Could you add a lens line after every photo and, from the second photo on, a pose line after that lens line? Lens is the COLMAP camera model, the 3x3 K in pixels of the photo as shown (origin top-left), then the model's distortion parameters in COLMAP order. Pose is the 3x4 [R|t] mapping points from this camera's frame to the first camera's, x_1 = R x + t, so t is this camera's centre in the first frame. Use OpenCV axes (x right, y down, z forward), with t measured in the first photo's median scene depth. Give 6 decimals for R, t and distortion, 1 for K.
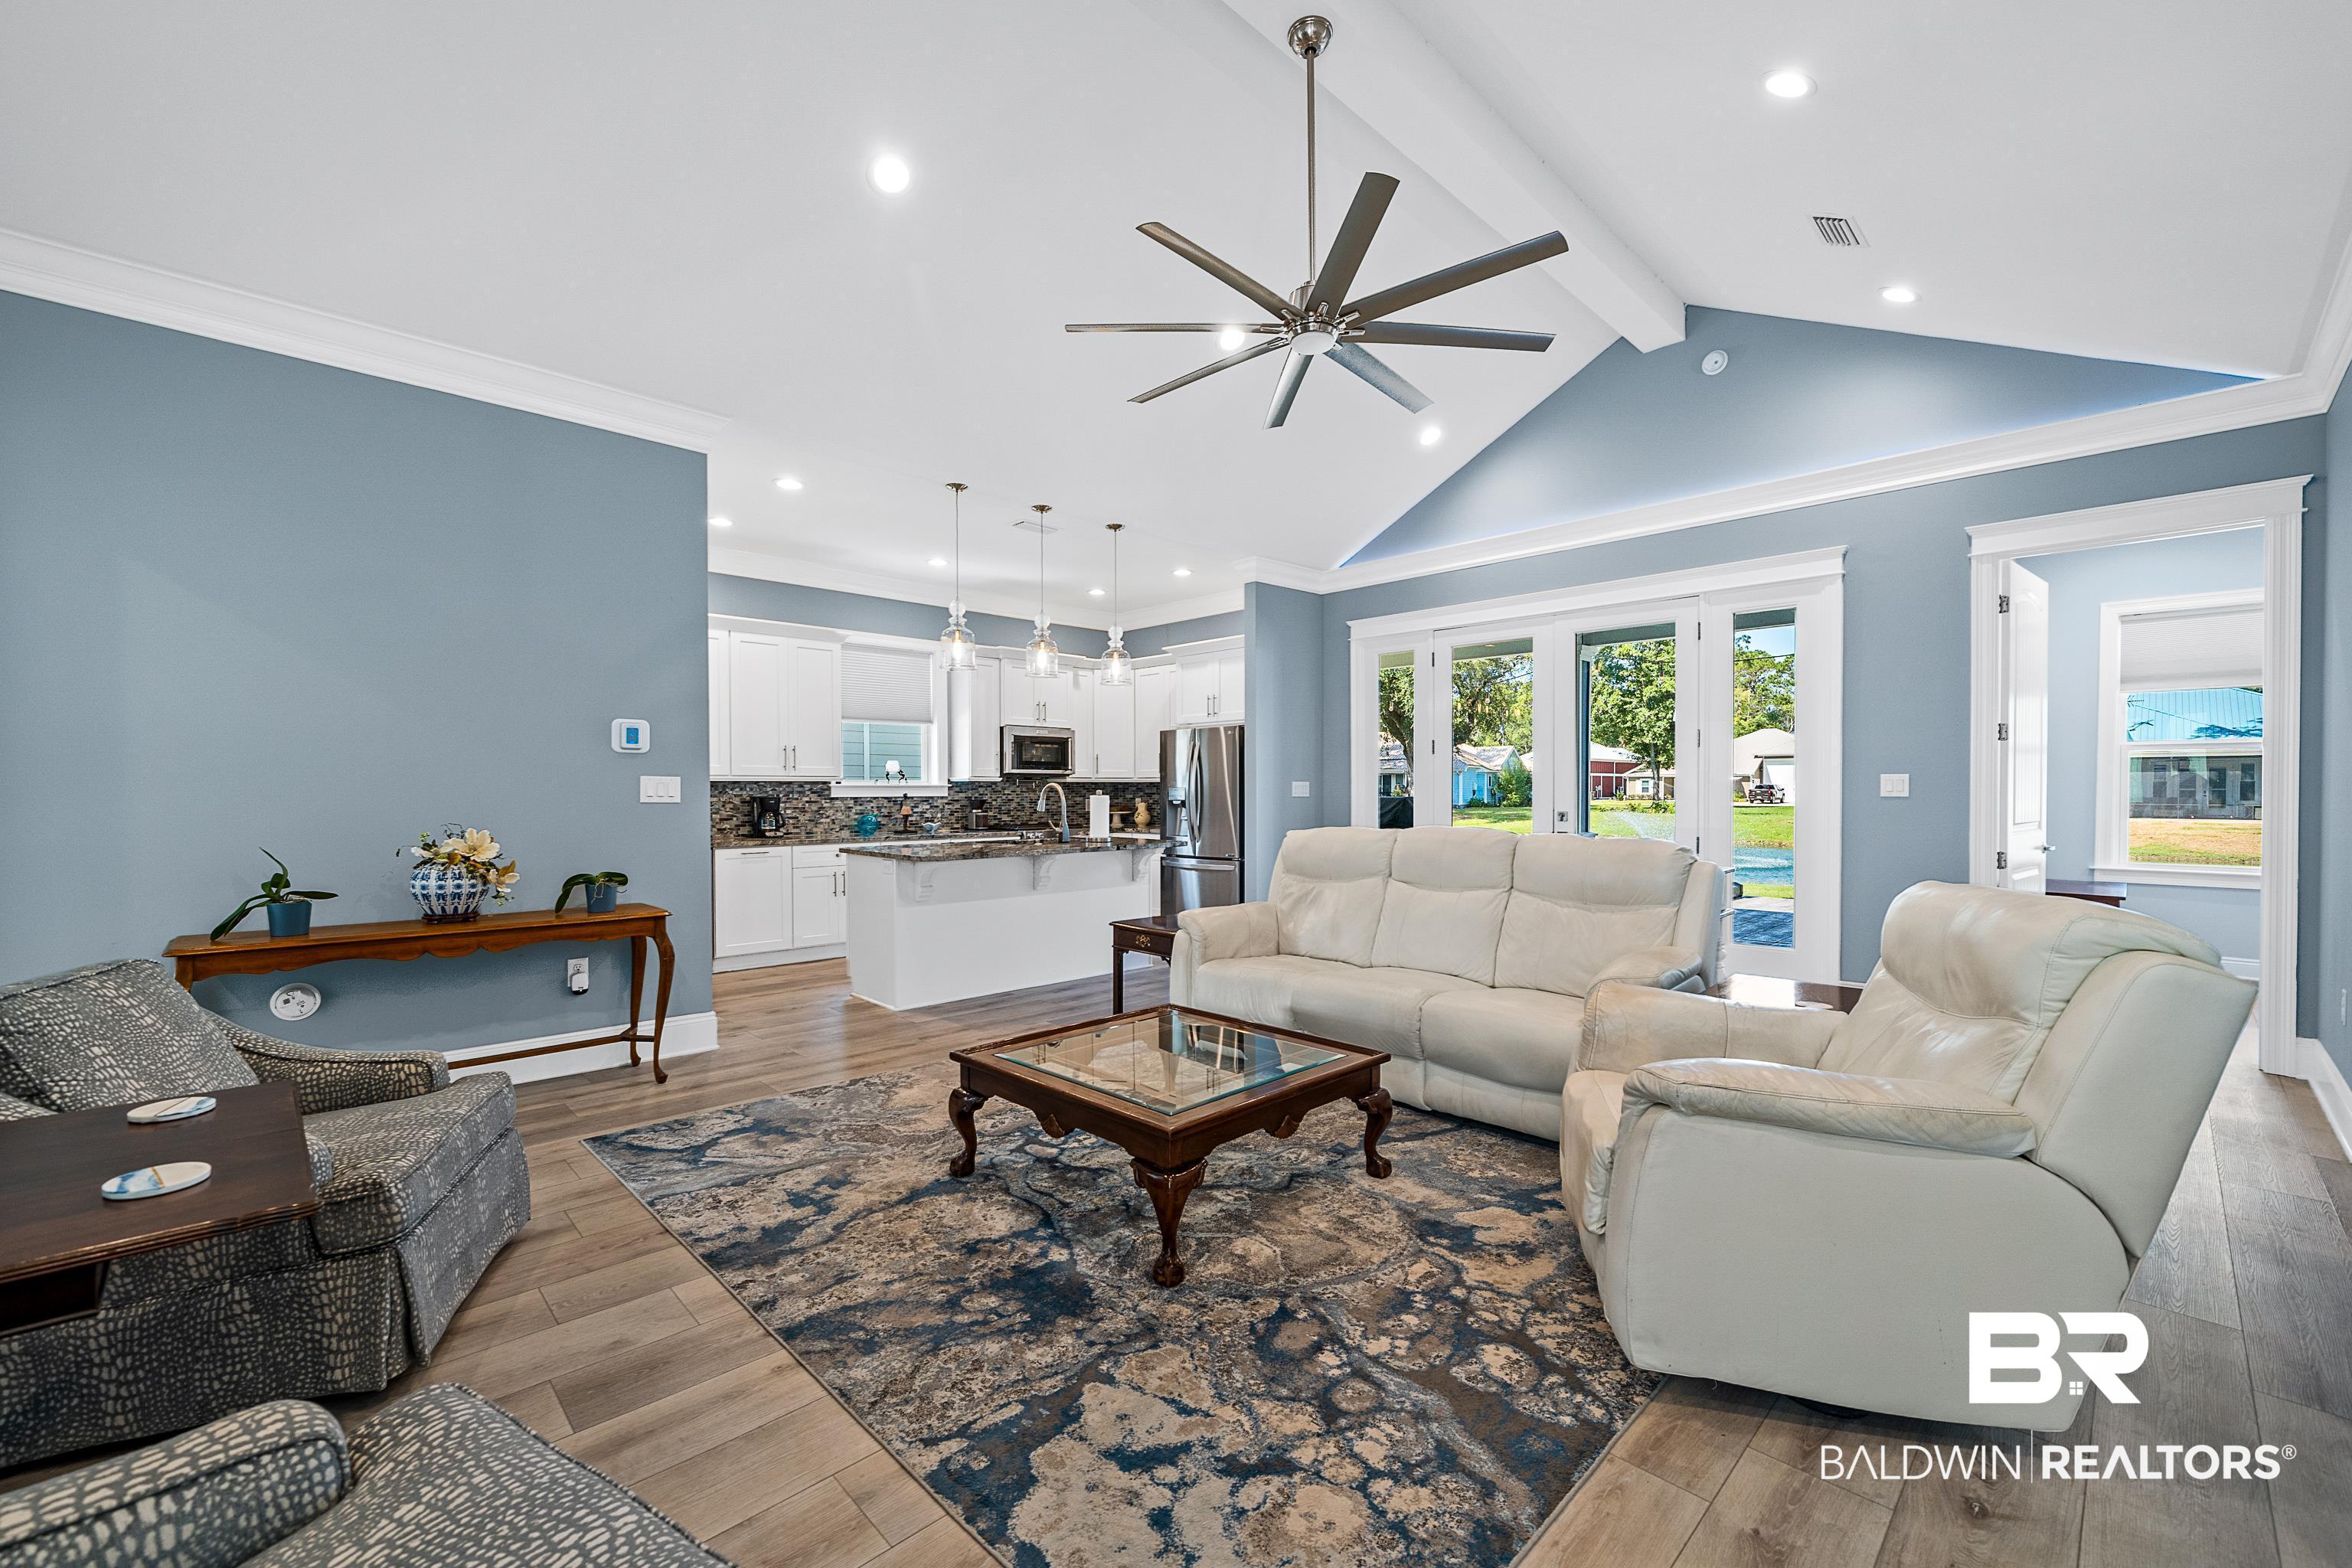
lens RADIAL K [[952.1, 0, 1157.9], [0, 952.1, 800.8], [0, 0, 1]] dist [-0.001682, -0.000013]
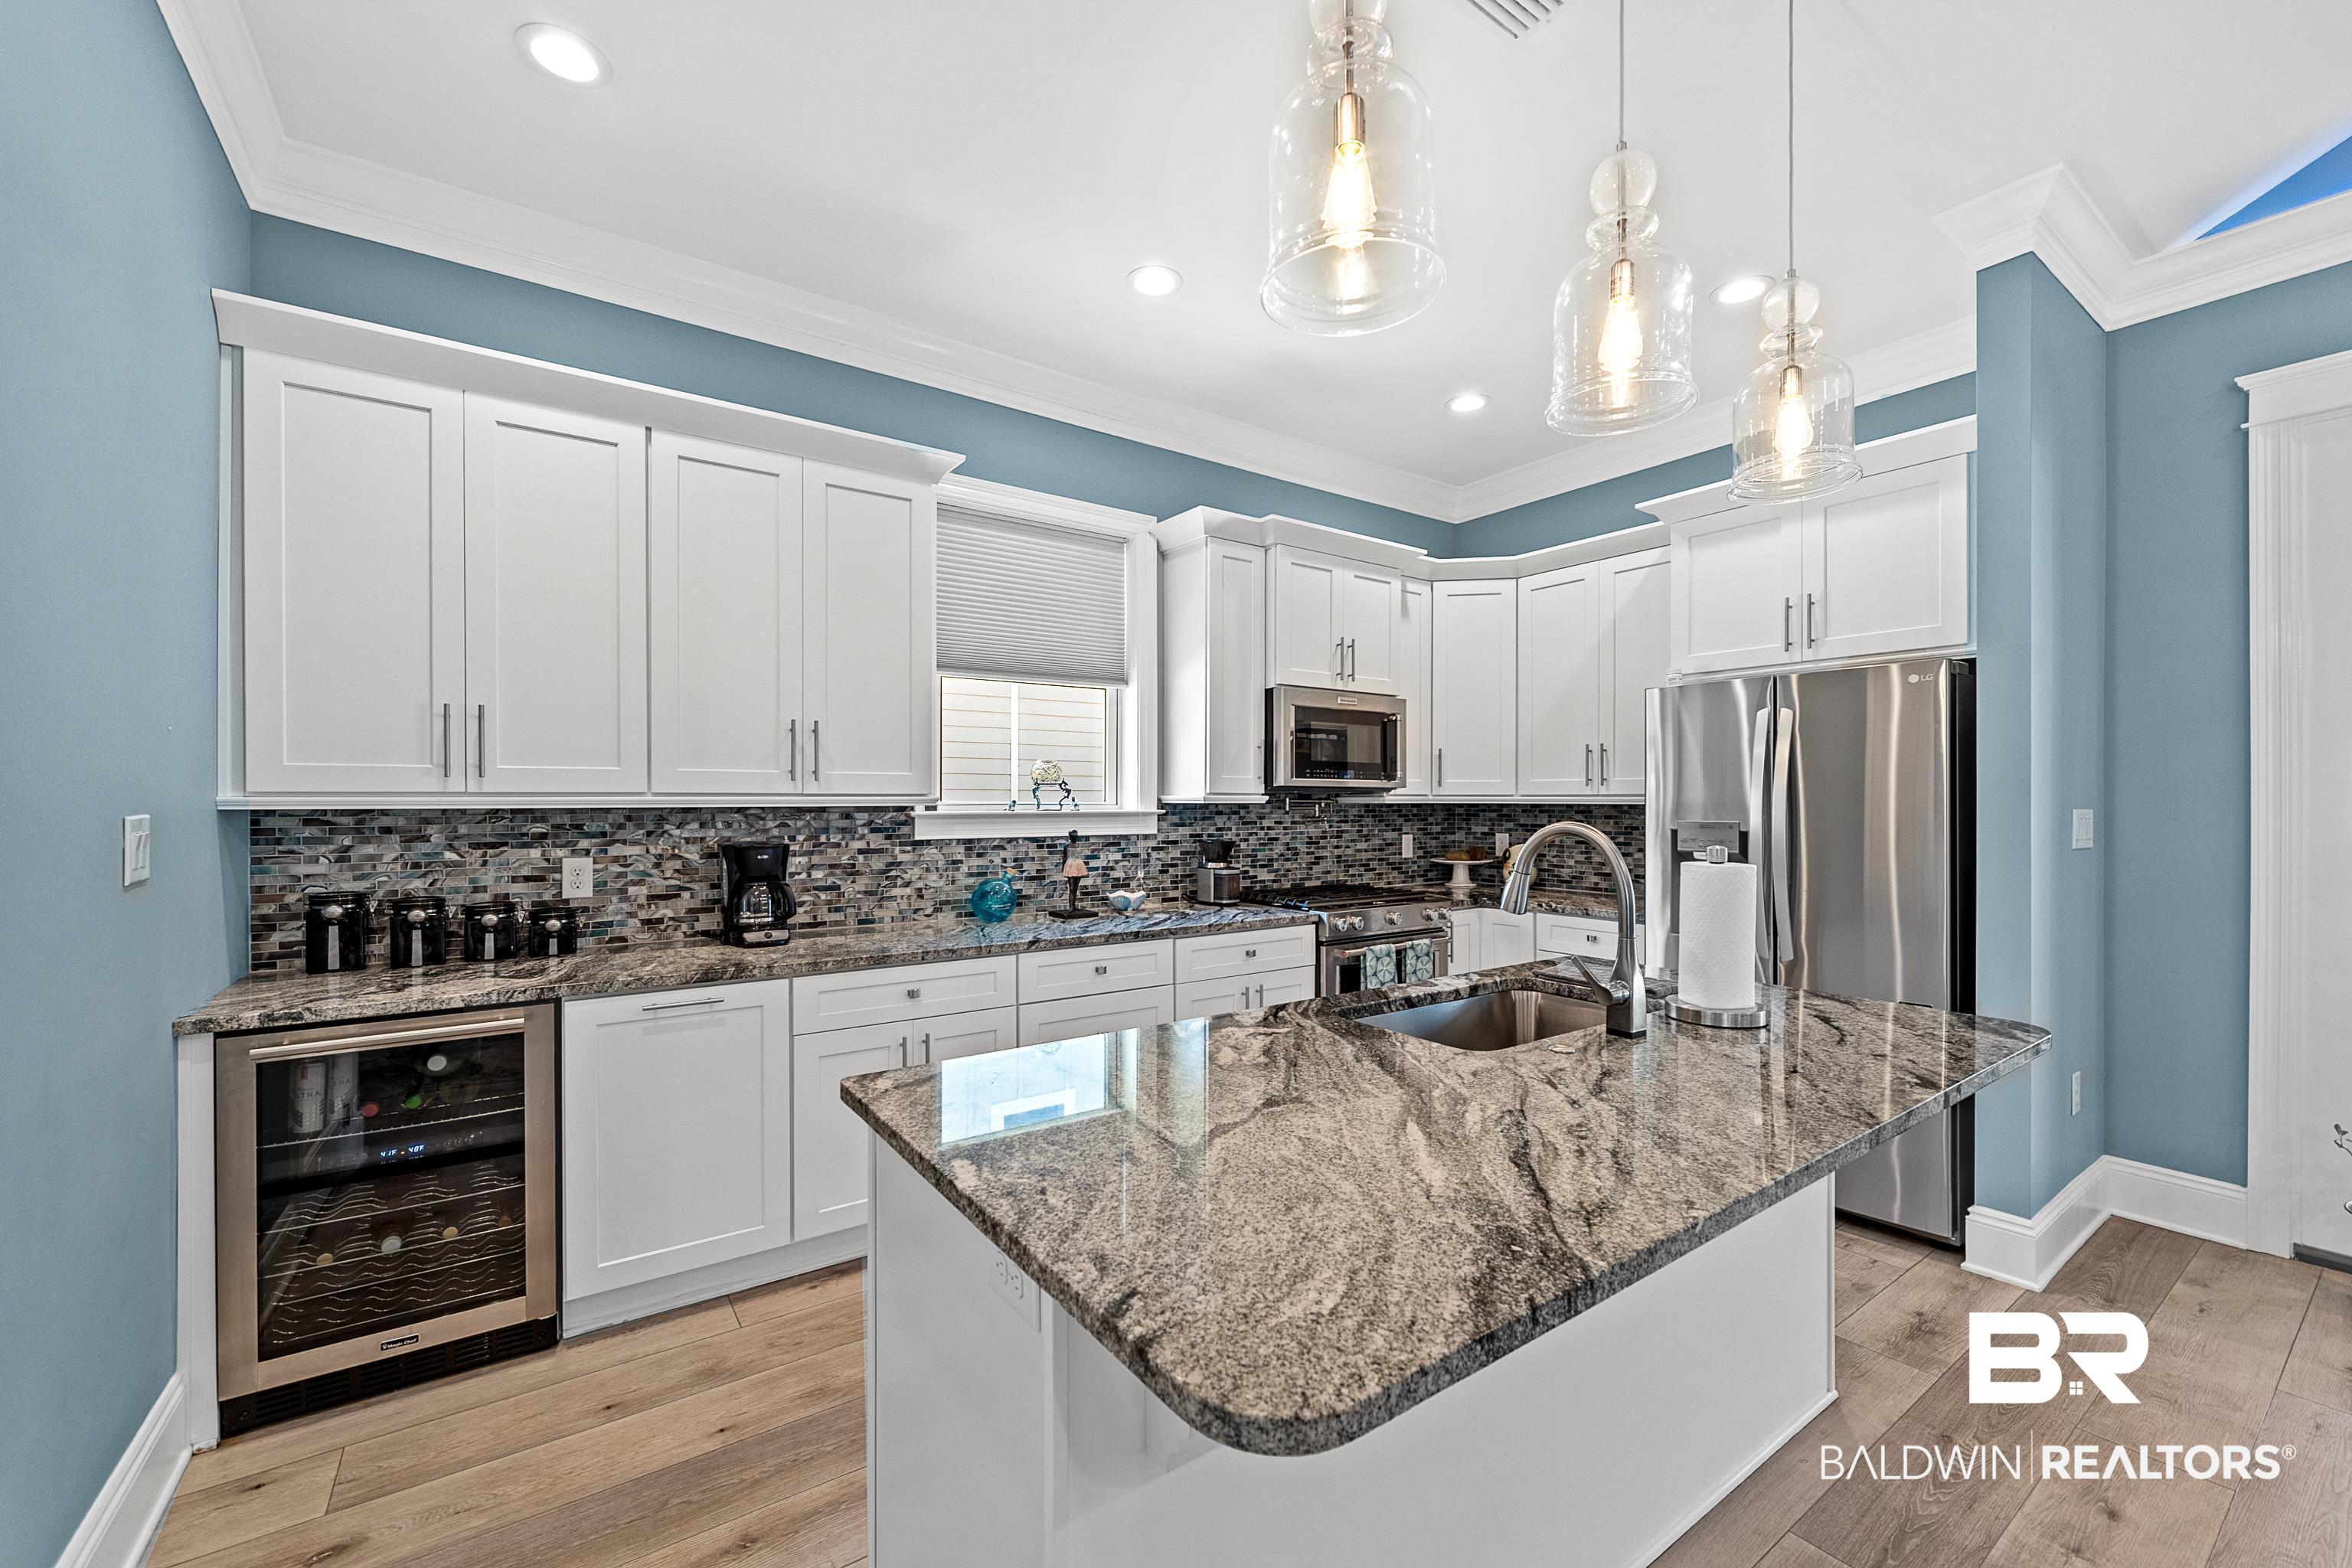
lens RADIAL K [[952.1, 0, 1170.4], [0, 952.1, 802.9], [0, 0, 1]] dist [-0.001682, -0.000013]
pose [[0.989185, 0.002447, -0.146654, -0.158449], [-0.003690, 0.999959, -0.008209, -0.018530], [0.146628, 0.008661, 0.989154, 0.576572]]
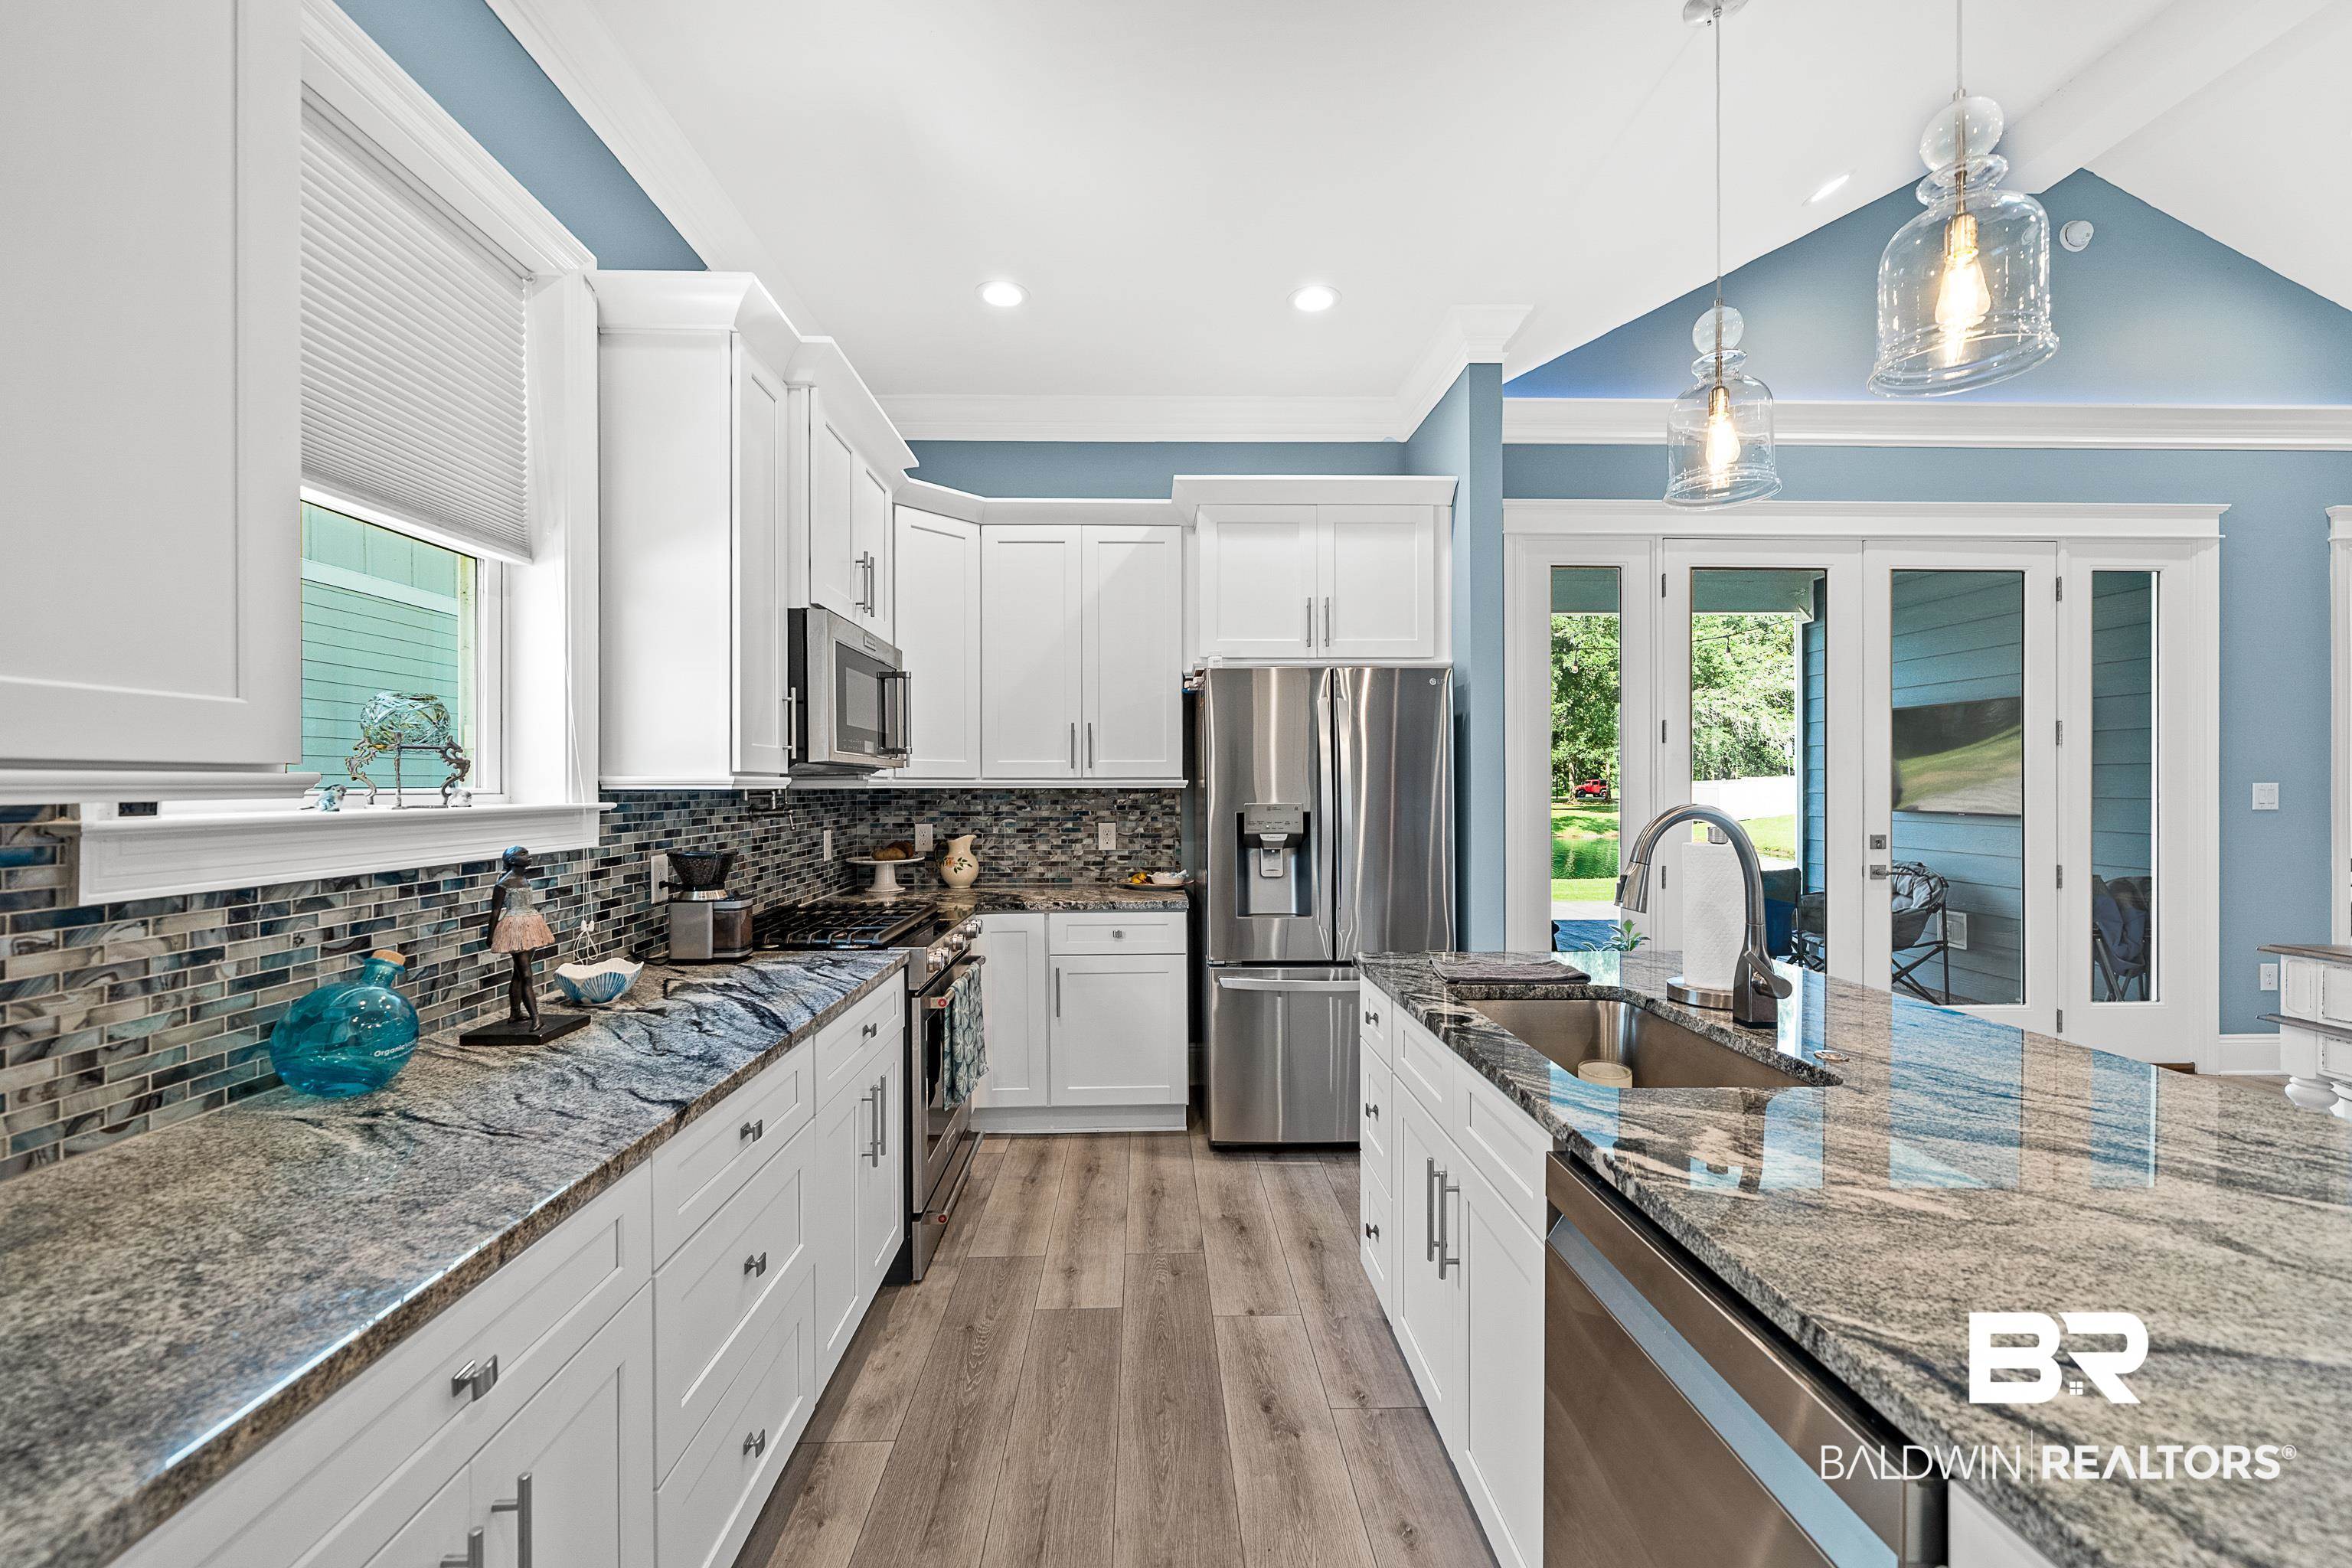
lens RADIAL K [[952.1, 0, 1164.8], [0, 952.1, 782.1], [0, 0, 1]] dist [-0.001682, -0.000013]
pose [[0.662042, 0.001599, 0.749465, -0.346704], [0.011365, 0.999861, -0.012172, -0.019752], [-0.749380, 0.016577, 0.661932, 0.787112]]
